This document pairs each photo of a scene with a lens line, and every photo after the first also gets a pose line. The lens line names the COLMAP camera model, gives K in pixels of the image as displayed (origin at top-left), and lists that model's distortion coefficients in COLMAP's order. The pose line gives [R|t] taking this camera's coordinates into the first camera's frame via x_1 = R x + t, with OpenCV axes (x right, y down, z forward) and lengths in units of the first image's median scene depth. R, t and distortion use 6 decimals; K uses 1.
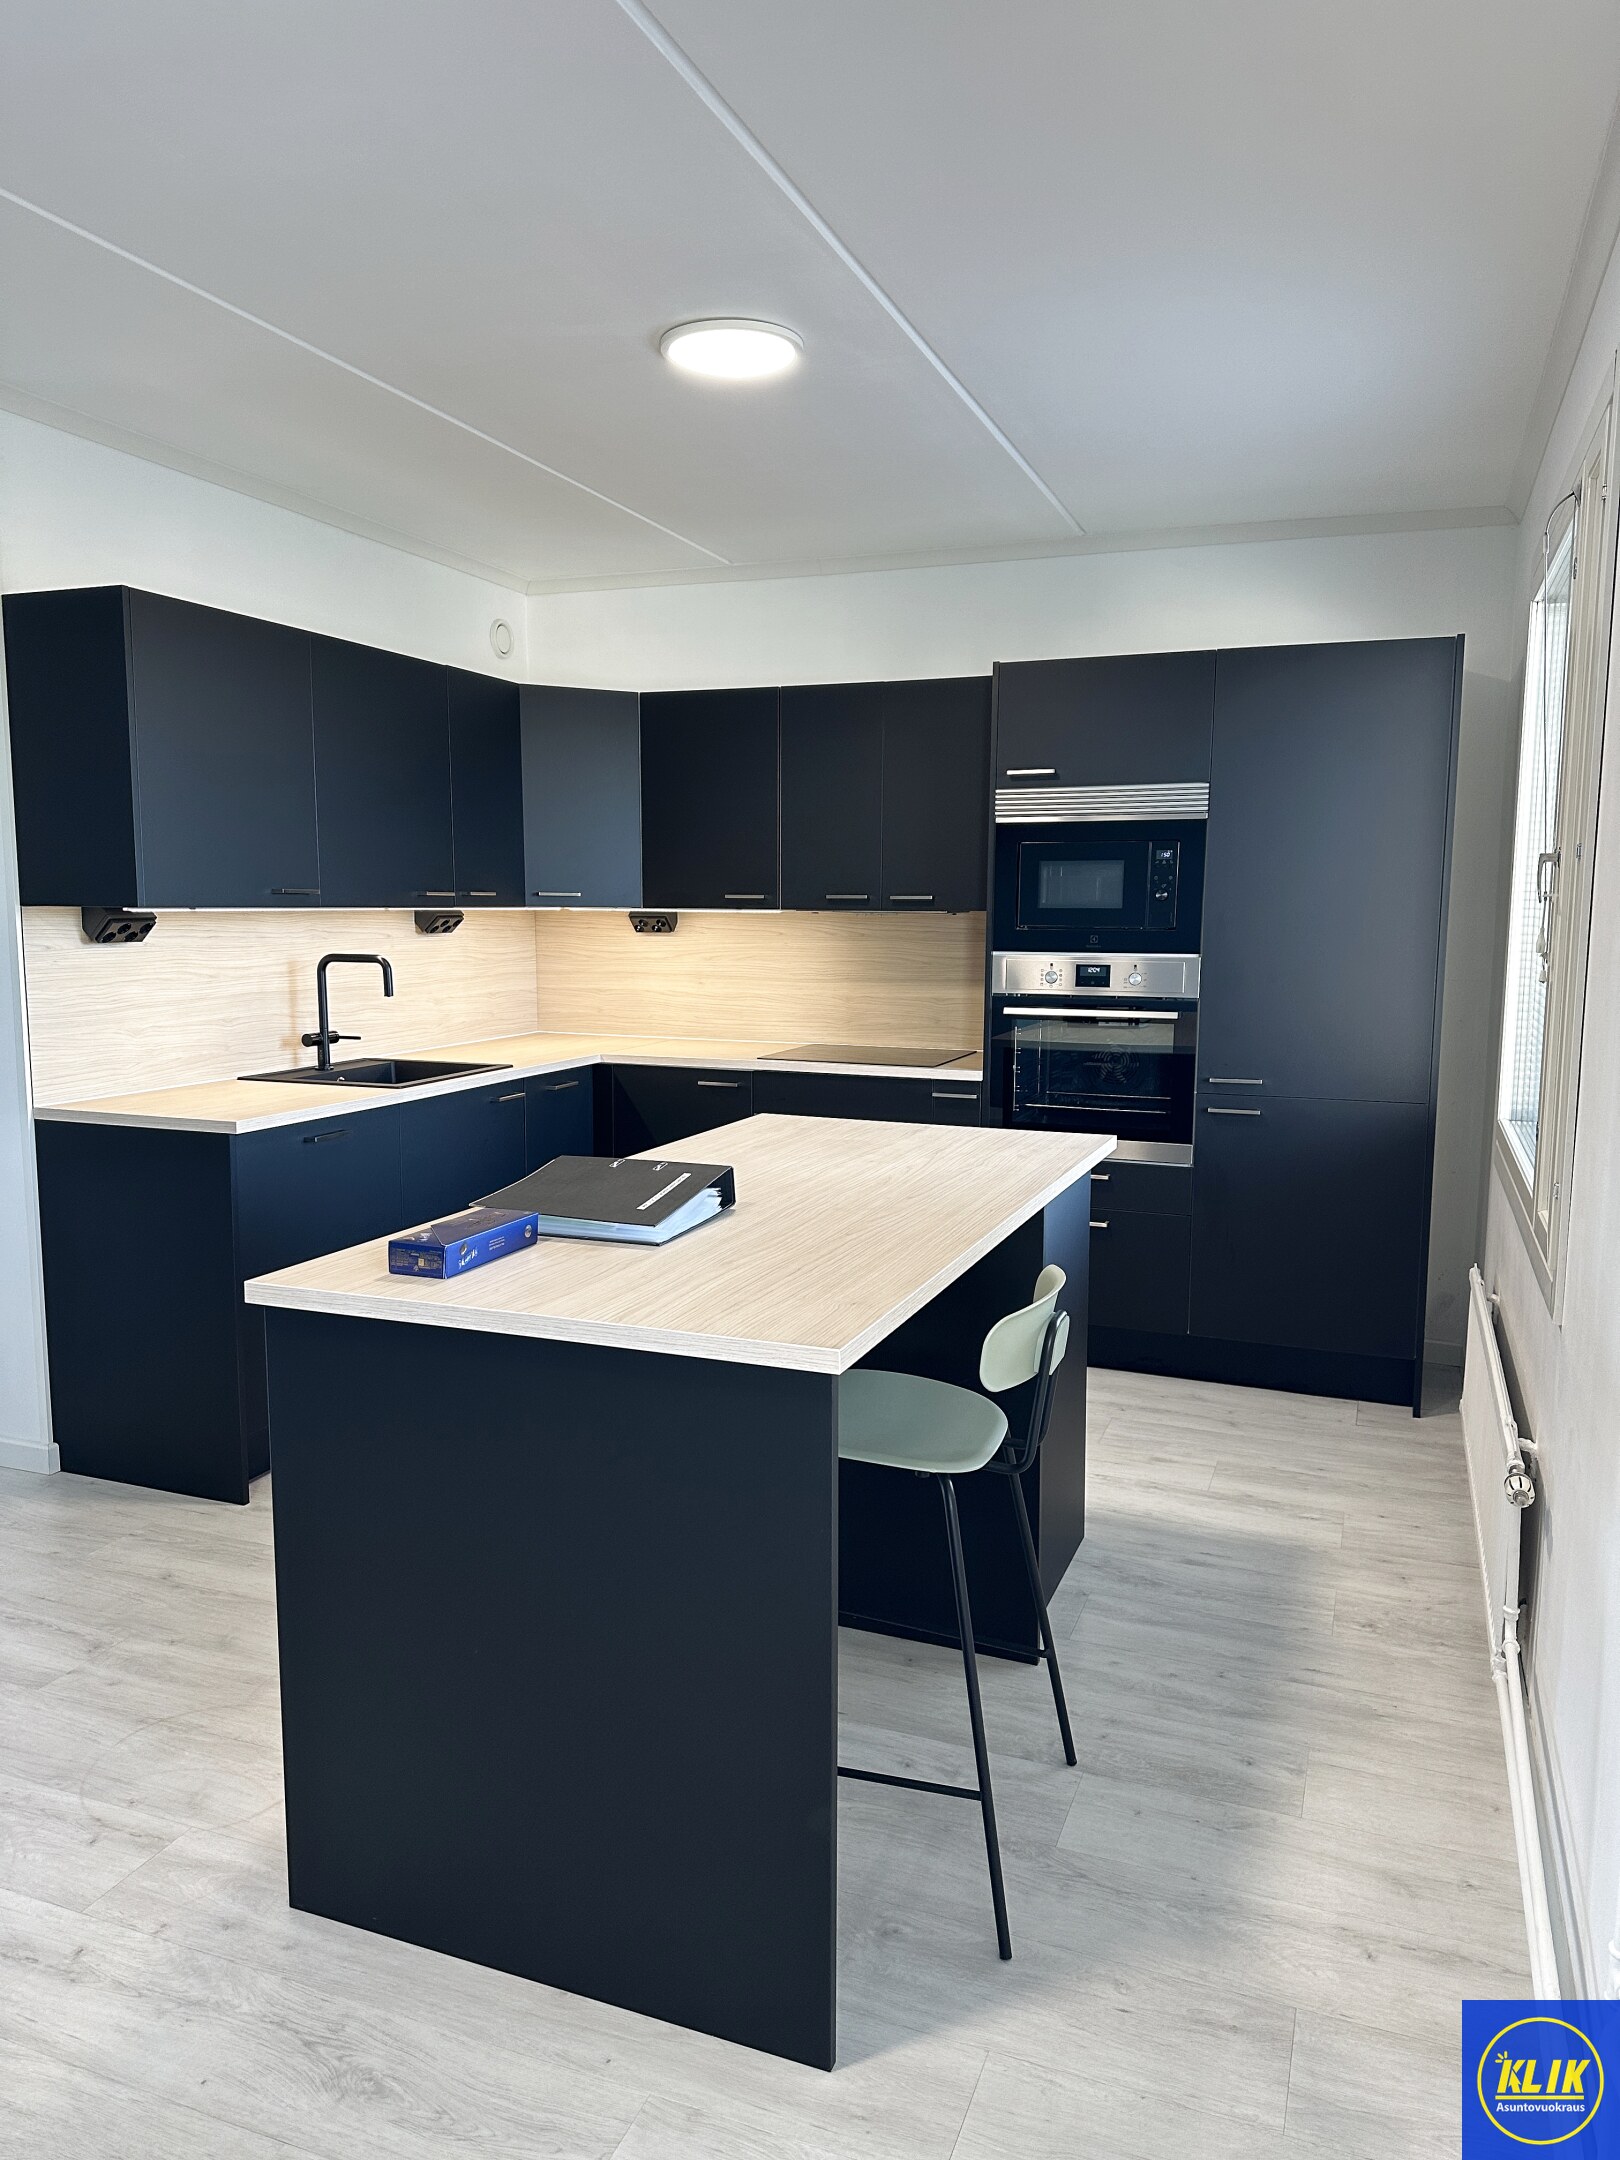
lens RADIAL K [[1529.6, 0, 806.4], [0, 1529.6, 1099.8], [0, 0, 1]] dist [0.053585, -0.059342]
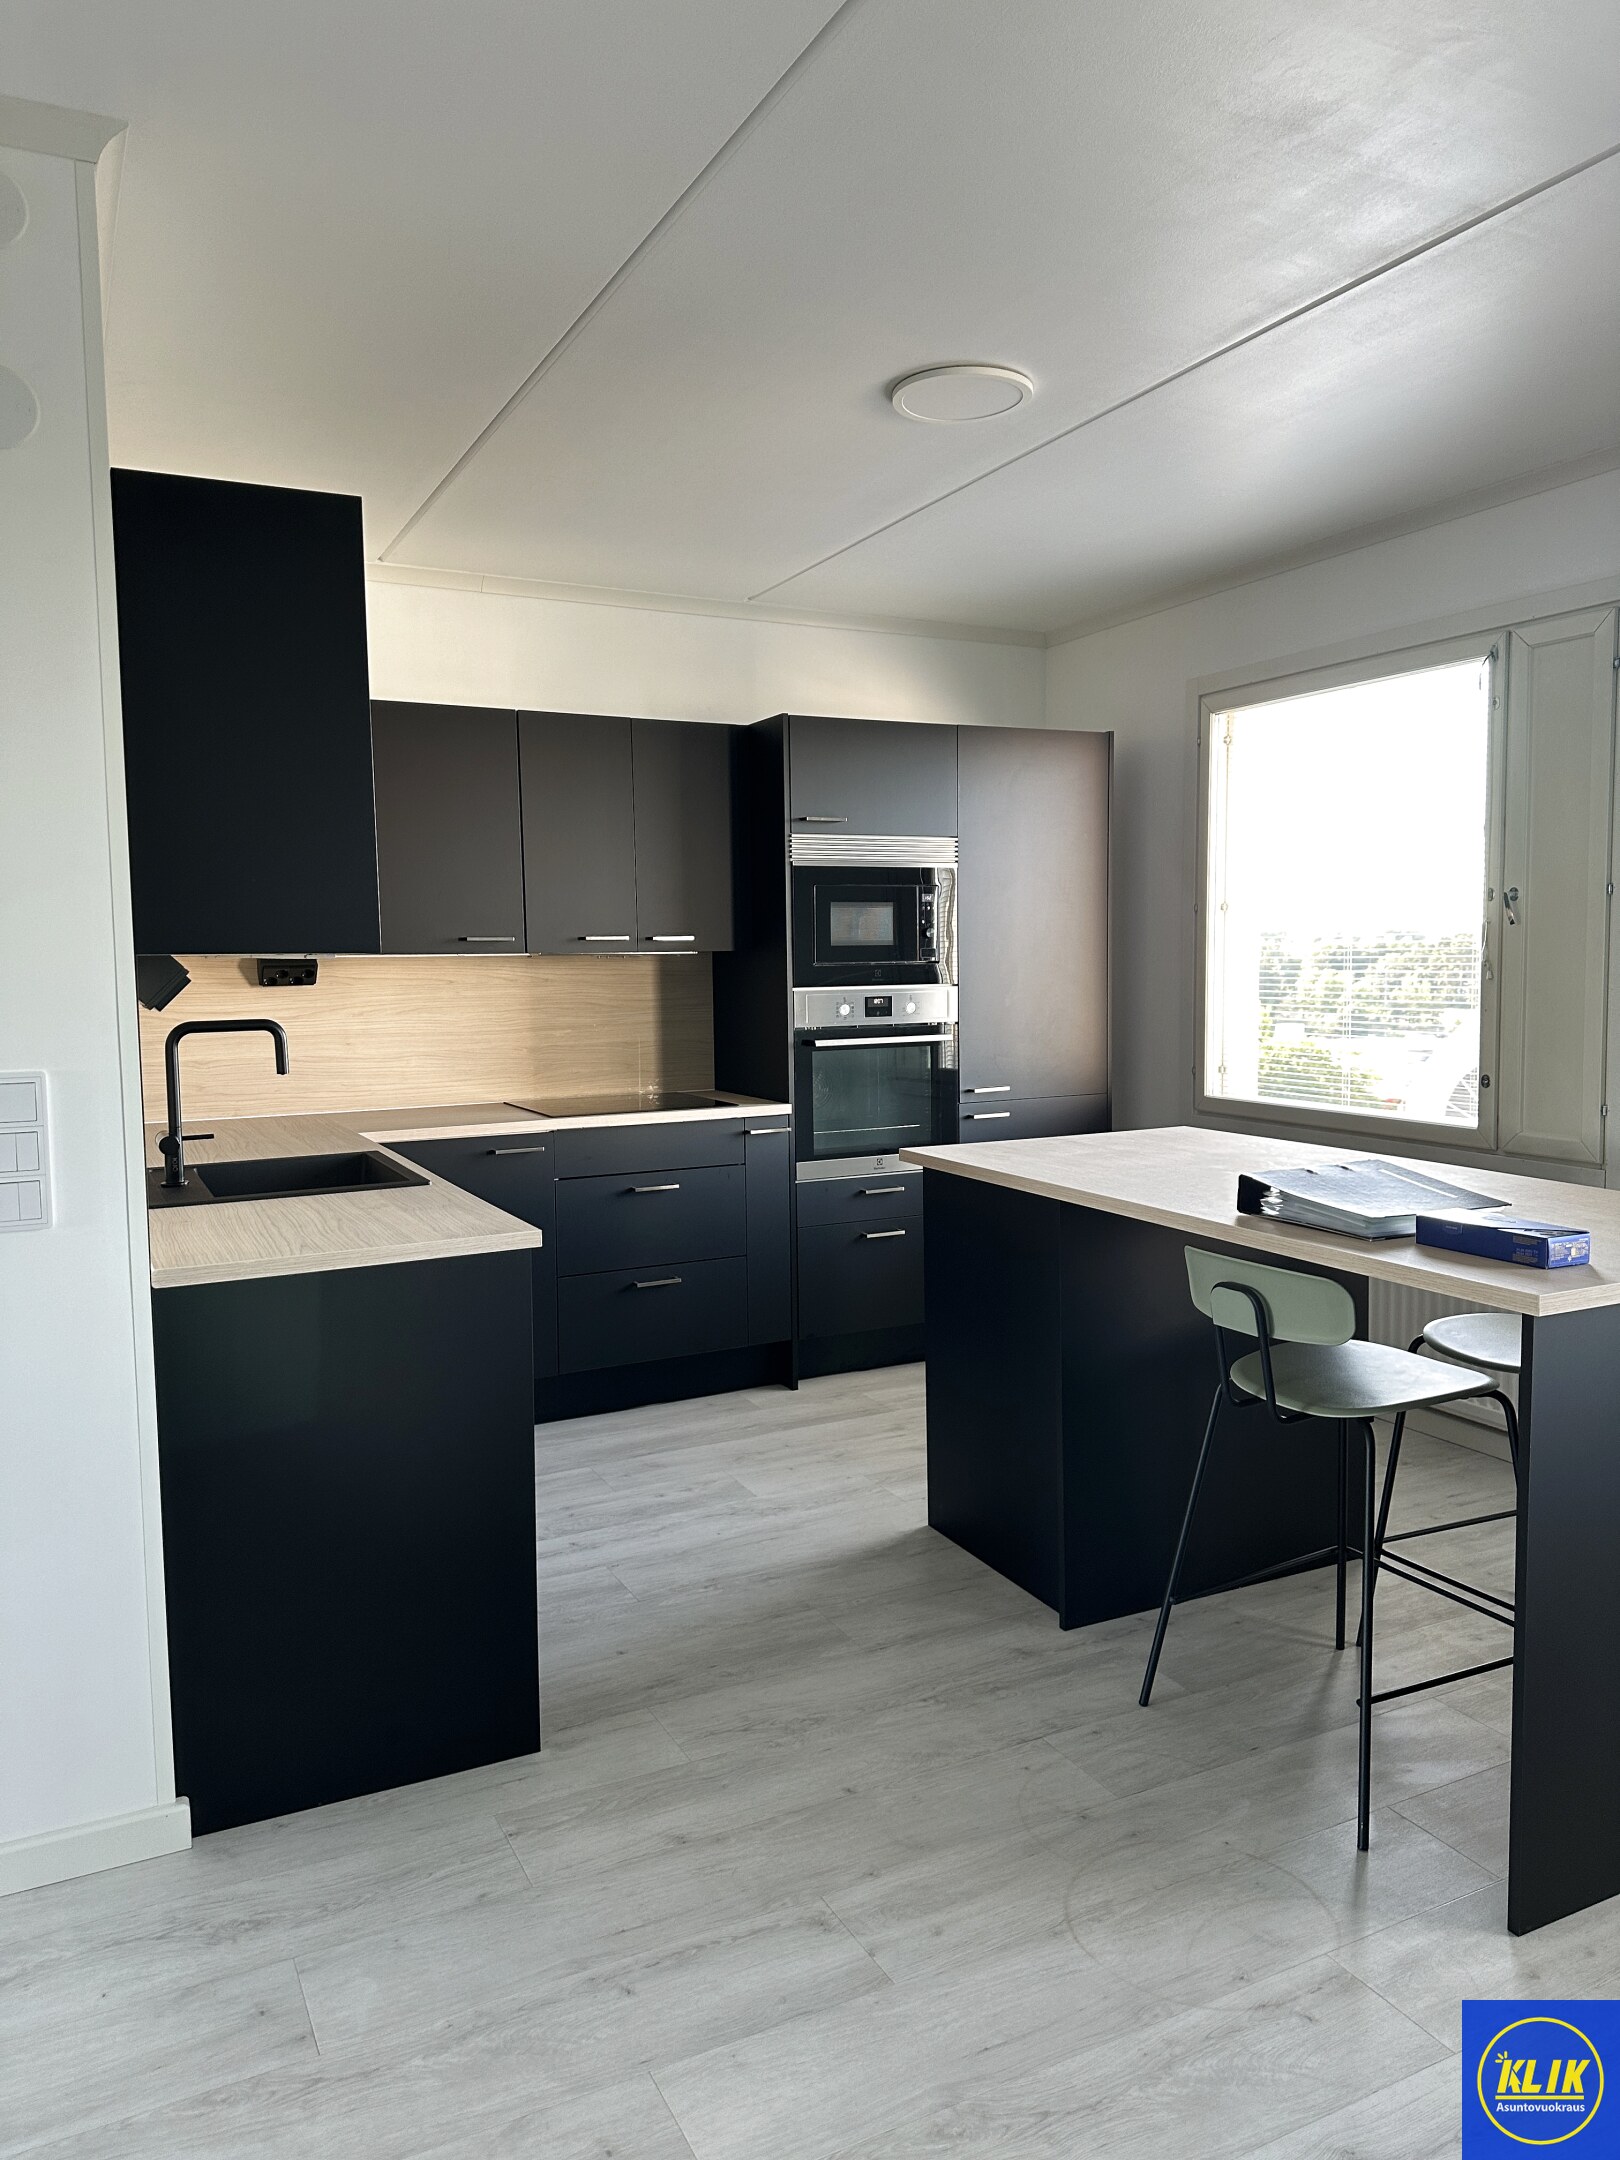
lens RADIAL K [[1529.6, 0, 798.2], [0, 1529.6, 1059.7], [0, 0, 1]] dist [0.053585, -0.059342]
pose [[0.669649, -0.068097, 0.739549, -0.663687], [0.112374, 0.993613, -0.010262, -0.038326], [-0.734127, 0.089978, 0.673024, 0.309435]]
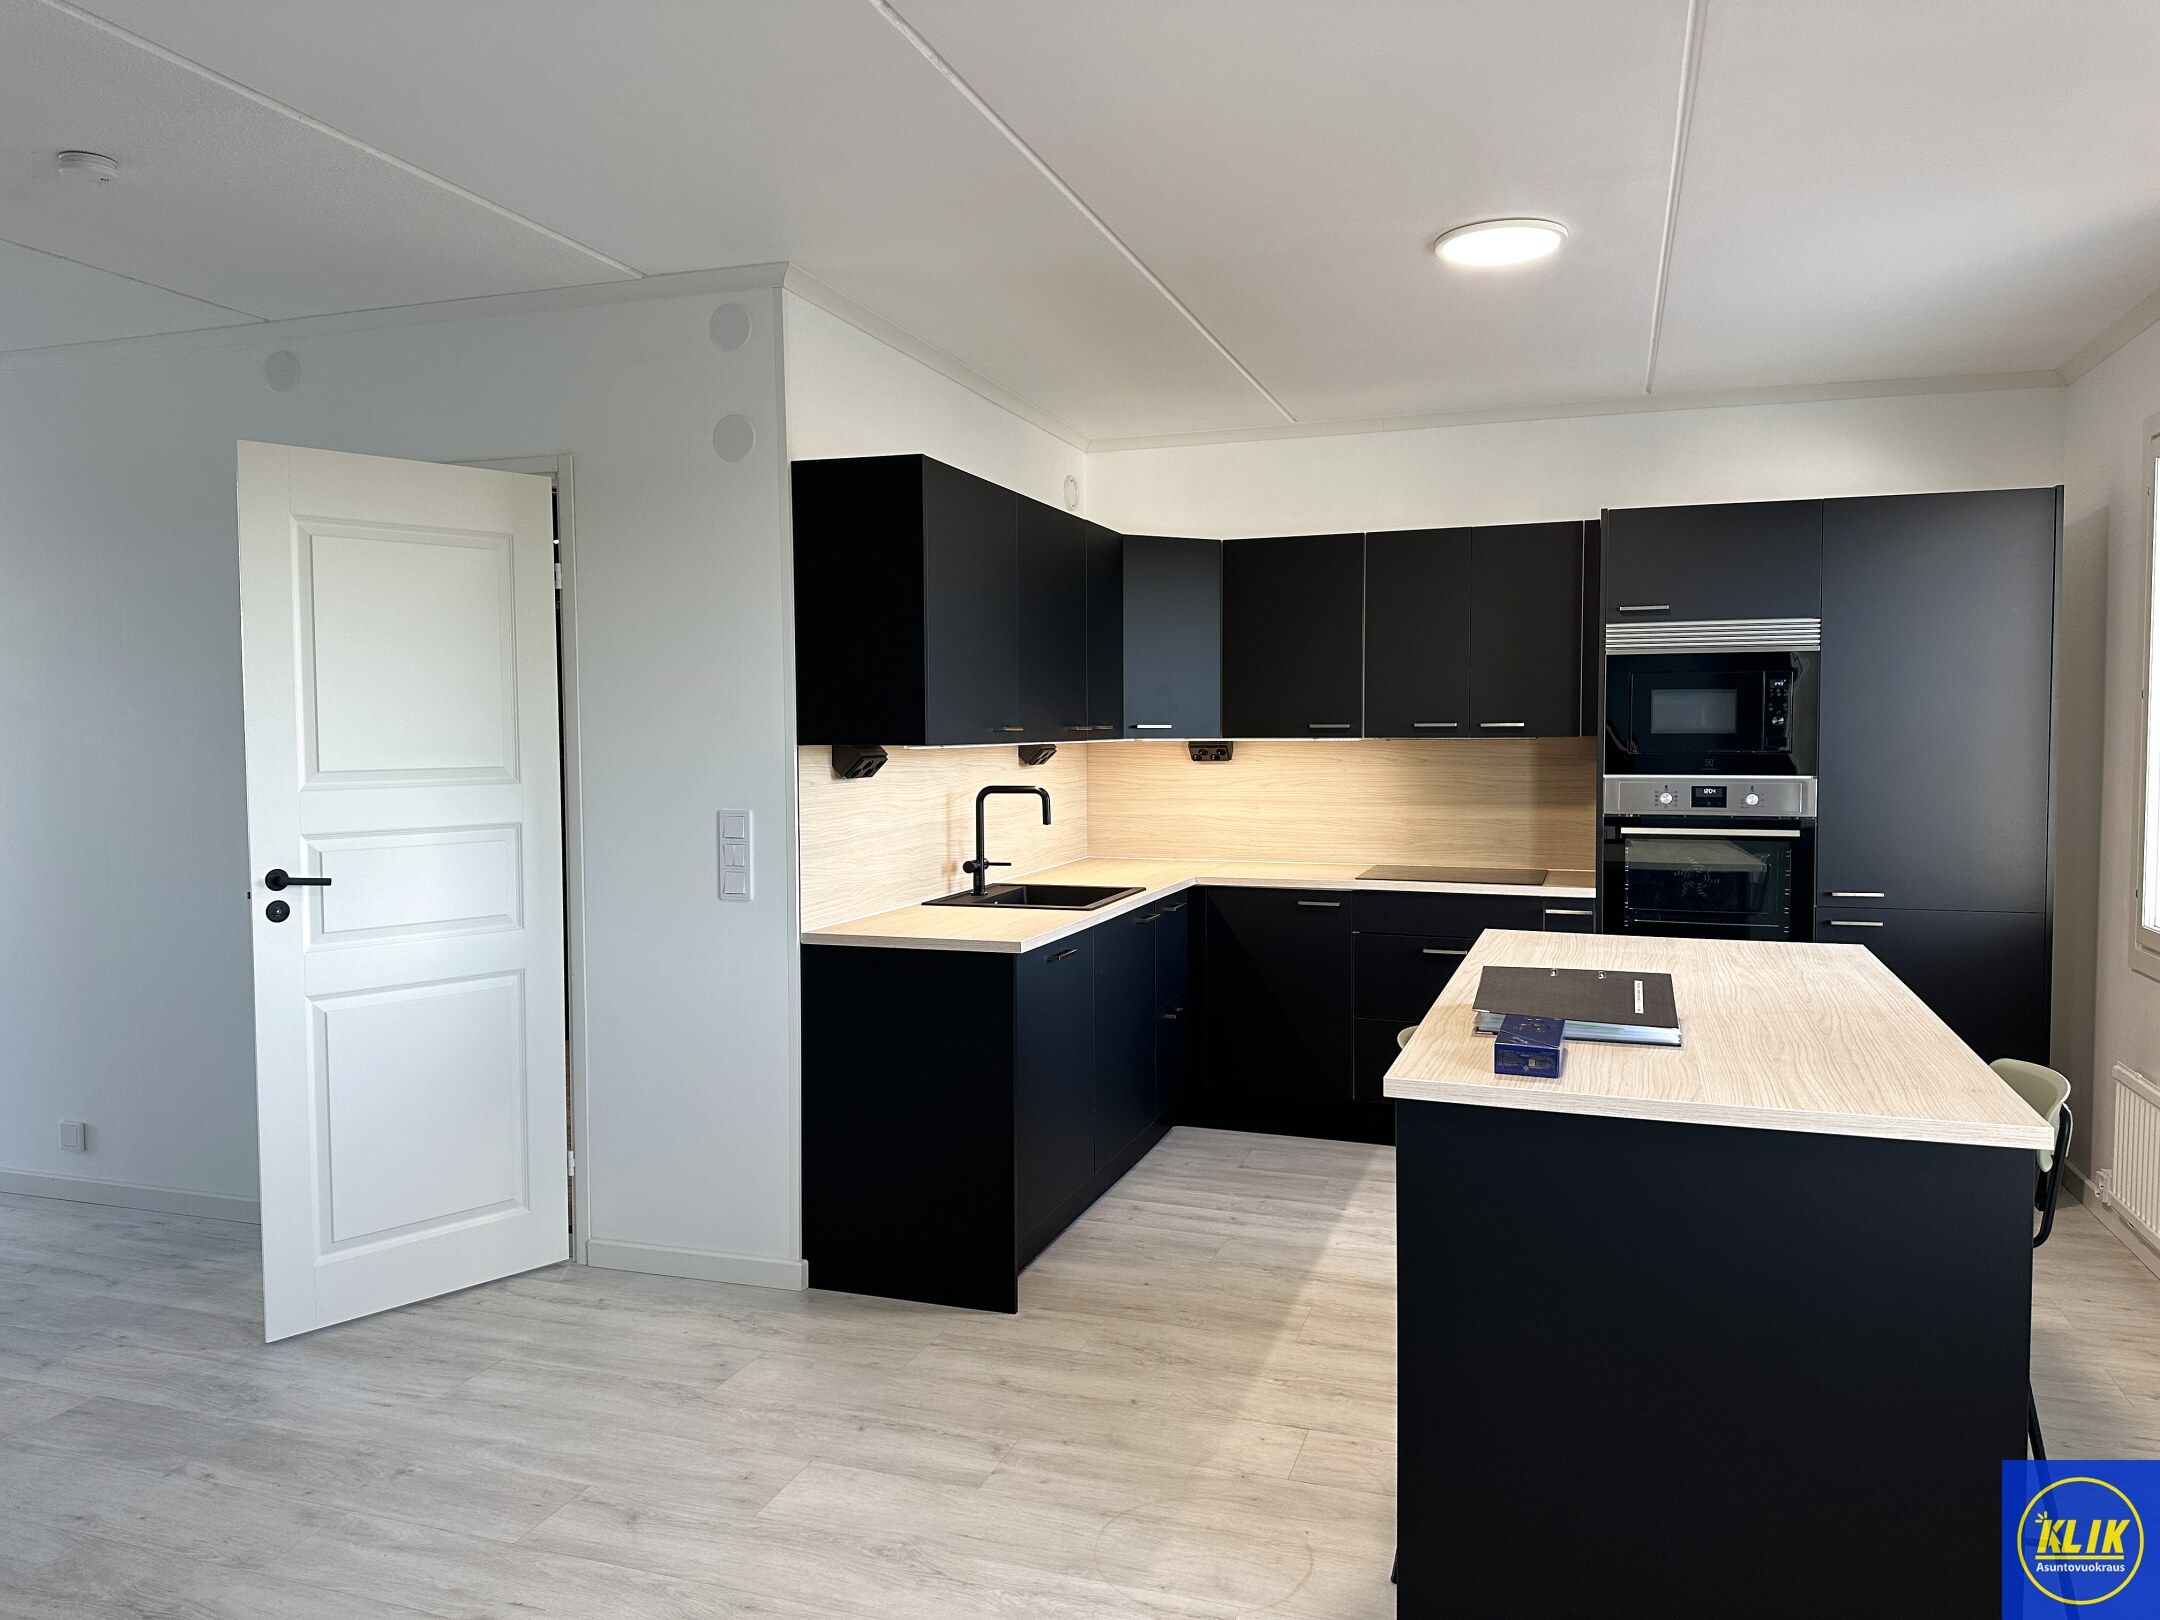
lens RADIAL K [[1529.6, 0, 1084.2], [0, 1529.6, 791.7], [0, 0, 1]] dist [0.053585, -0.059342]
pose [[0.999164, -0.012590, 0.038888, -0.290318], [0.015905, 0.996156, -0.086144, 0.001305], [-0.037654, 0.086691, 0.995523, -0.053038]]
